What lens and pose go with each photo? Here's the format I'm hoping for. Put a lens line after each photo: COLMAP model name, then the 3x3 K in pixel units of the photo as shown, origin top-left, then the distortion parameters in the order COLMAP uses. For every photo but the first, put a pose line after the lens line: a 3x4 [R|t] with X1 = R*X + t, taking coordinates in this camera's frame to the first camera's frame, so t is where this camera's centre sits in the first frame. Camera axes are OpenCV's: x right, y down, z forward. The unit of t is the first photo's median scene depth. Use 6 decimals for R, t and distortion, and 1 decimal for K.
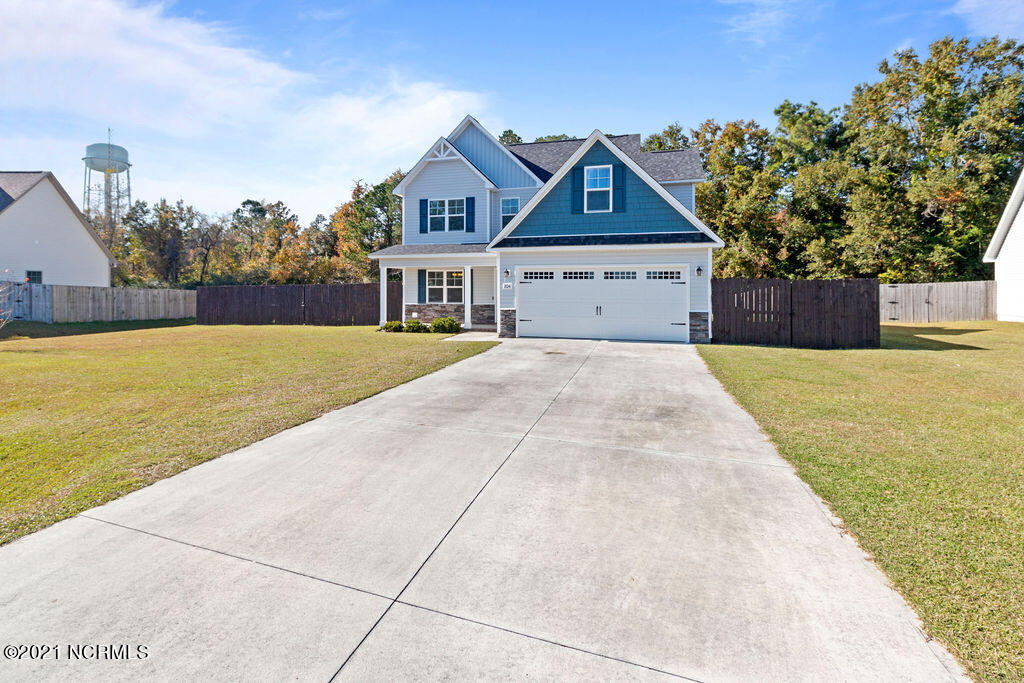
lens RADIAL K [[485.4, 0, 511.9], [0, 485.4, 291.7], [0, 0, 1]] dist [0.001302, 0.000056]
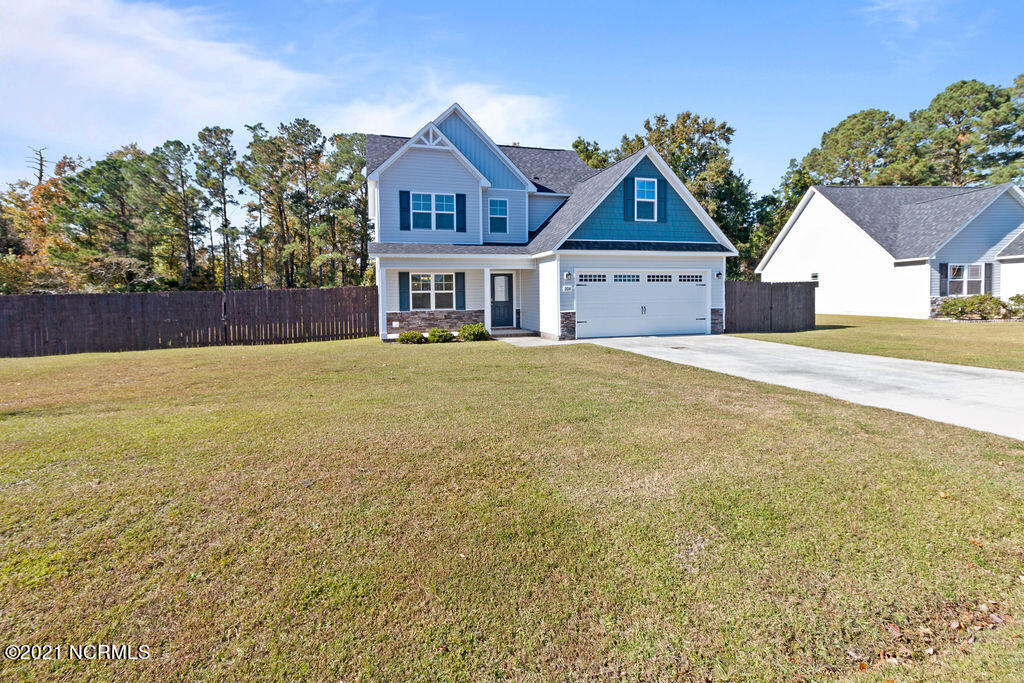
lens RADIAL K [[474.5, 0, 514.8], [0, 474.5, 316.1], [0, 0, 1]] dist [0.001215, -0.000110]
pose [[0.847711, -0.034381, 0.529343, -0.543811], [0.017065, 0.999148, 0.037568, 0.005718], [-0.530183, -0.022813, 0.847576, 0.198772]]
